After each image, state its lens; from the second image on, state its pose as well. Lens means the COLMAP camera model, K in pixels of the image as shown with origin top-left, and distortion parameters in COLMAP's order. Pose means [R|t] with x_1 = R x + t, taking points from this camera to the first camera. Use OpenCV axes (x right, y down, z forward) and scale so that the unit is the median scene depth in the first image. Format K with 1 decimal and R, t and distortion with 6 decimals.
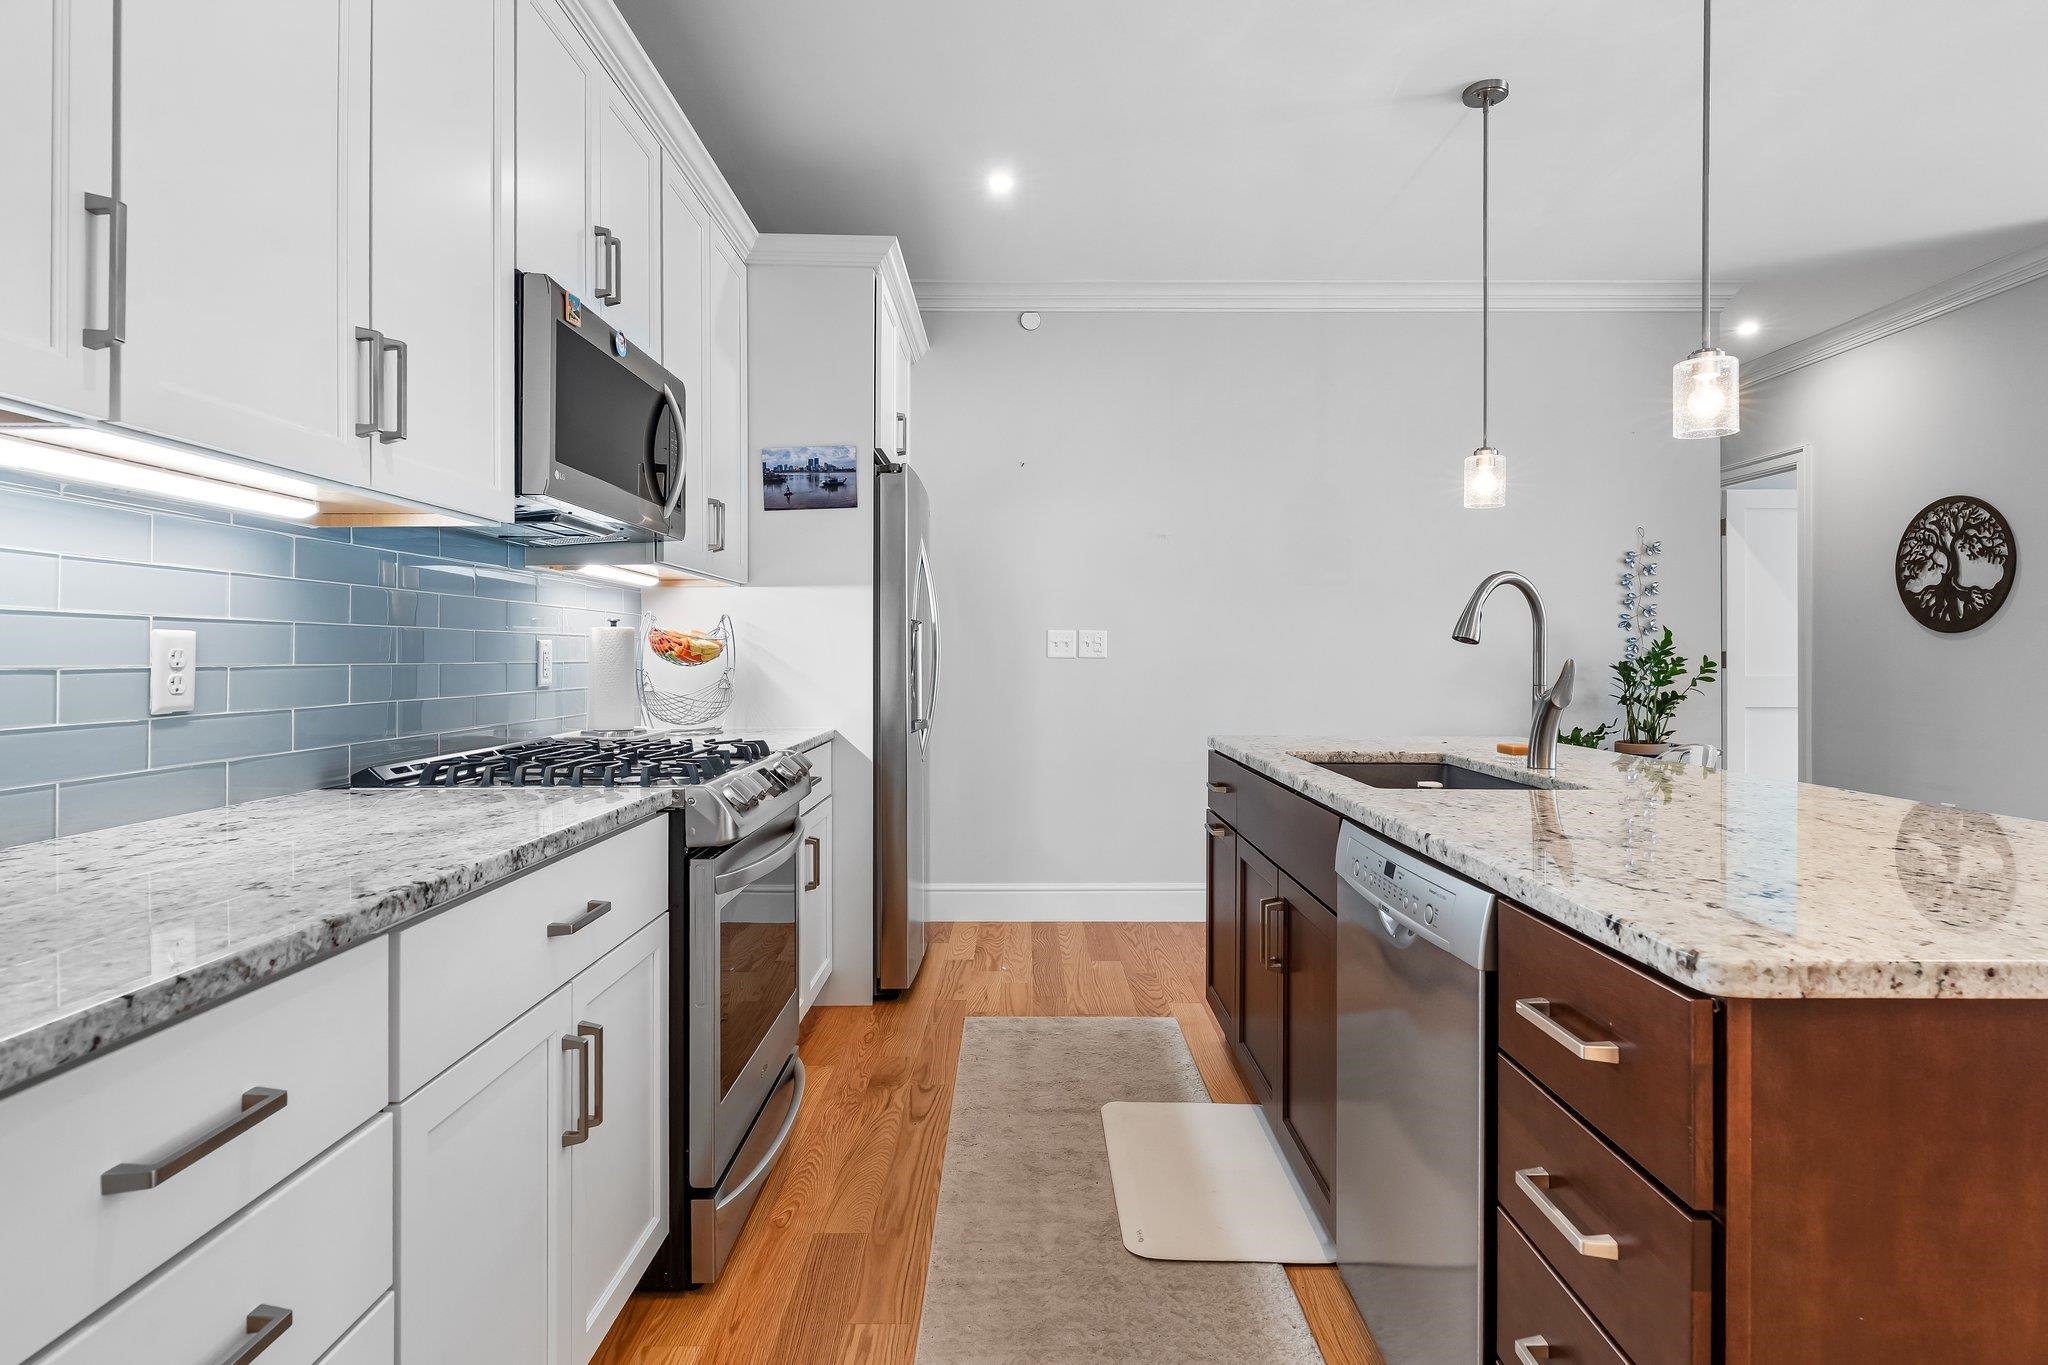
lens RADIAL K [[1067.6, 0, 1050.5], [0, 1067.6, 668.9], [0, 0, 1]] dist [-0.003380, 0.000518]
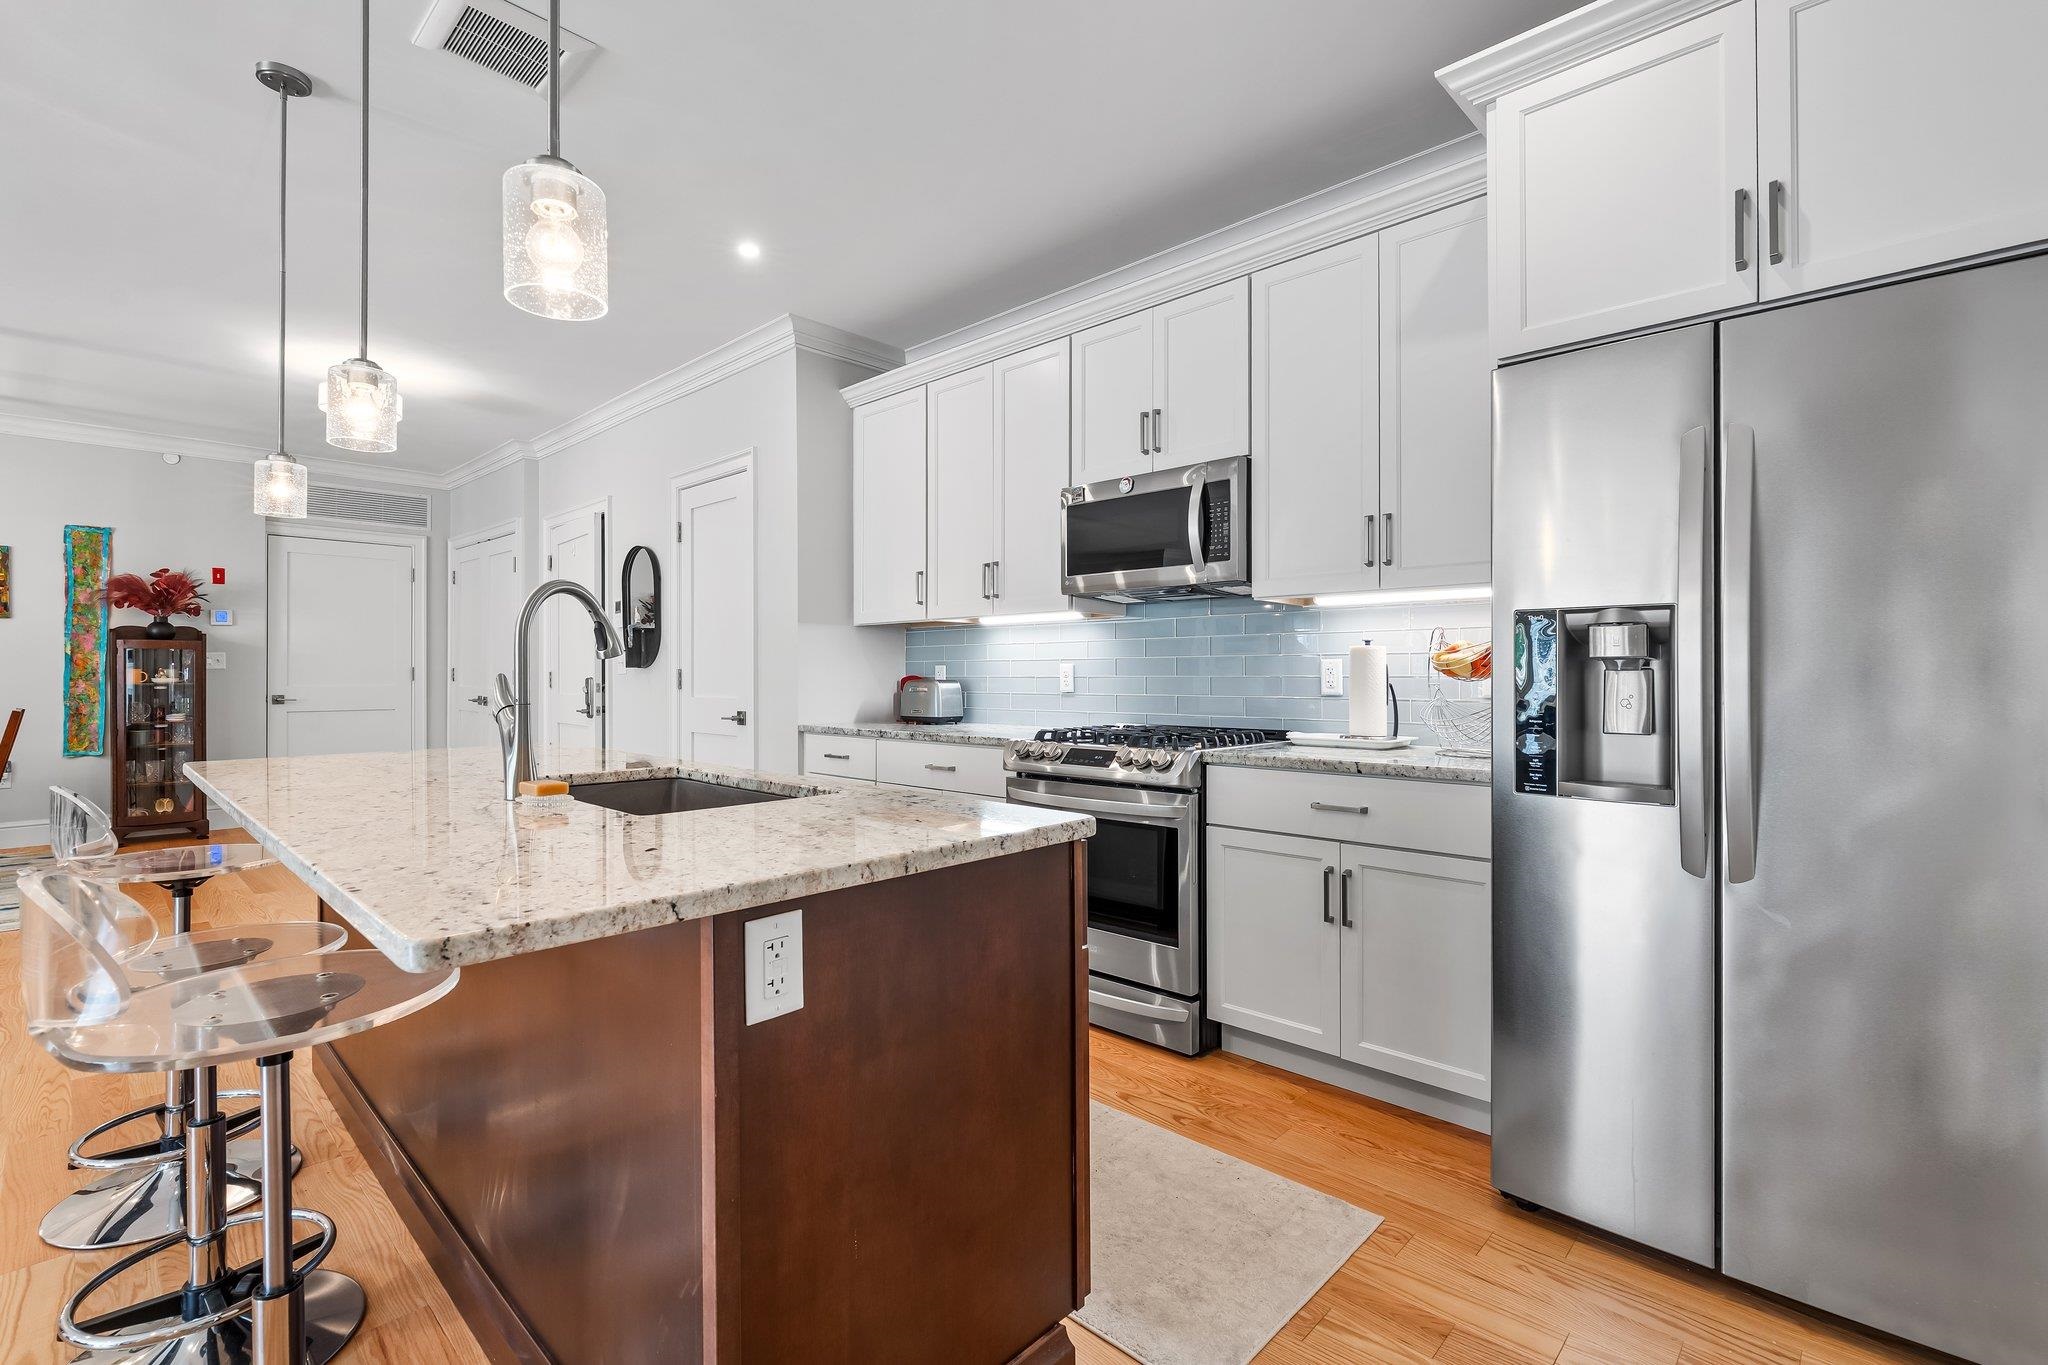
lens RADIAL K [[923.5, 0, 1041.2], [0, 923.5, 675.0], [0, 0, 1]] dist [-0.003098, 0.000029]
pose [[-0.699891, 0.002402, -0.714246, 0.361395], [-0.005538, 0.999946, 0.008789, -0.009486], [0.714229, 0.010107, -0.699840, 0.951341]]
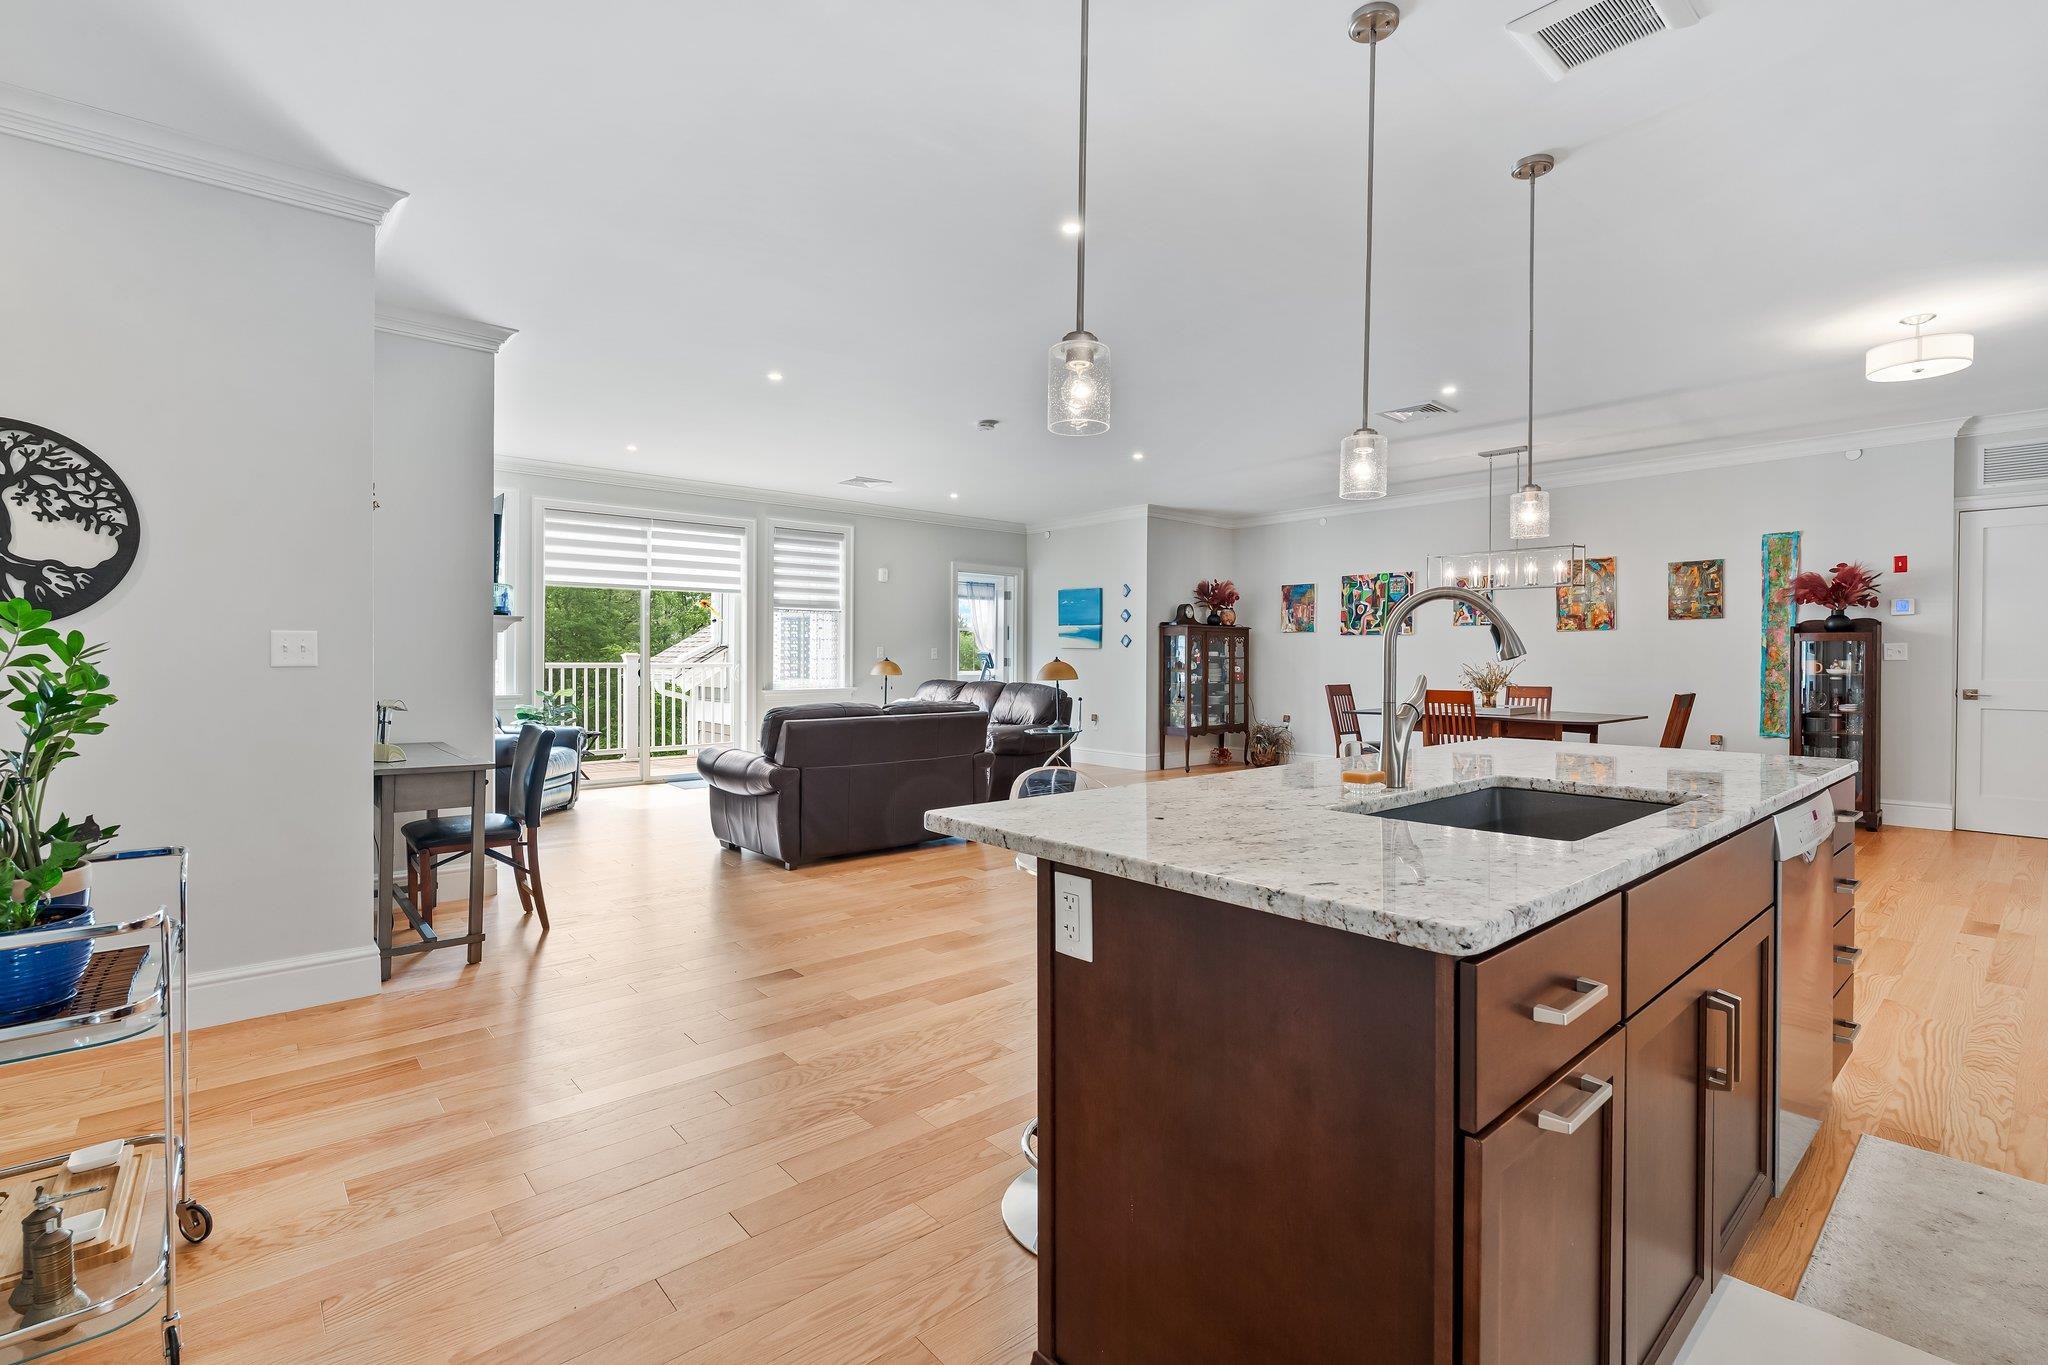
lens RADIAL K [[923.5, 0, 1021.1], [0, 923.5, 662.0], [0, 0, 1]] dist [-0.003098, 0.000029]
pose [[-0.645950, -0.005437, 0.763360, 0.018324], [0.004186, 0.999934, 0.010665, -0.017211], [-0.763368, 0.010084, -0.645885, 0.940383]]
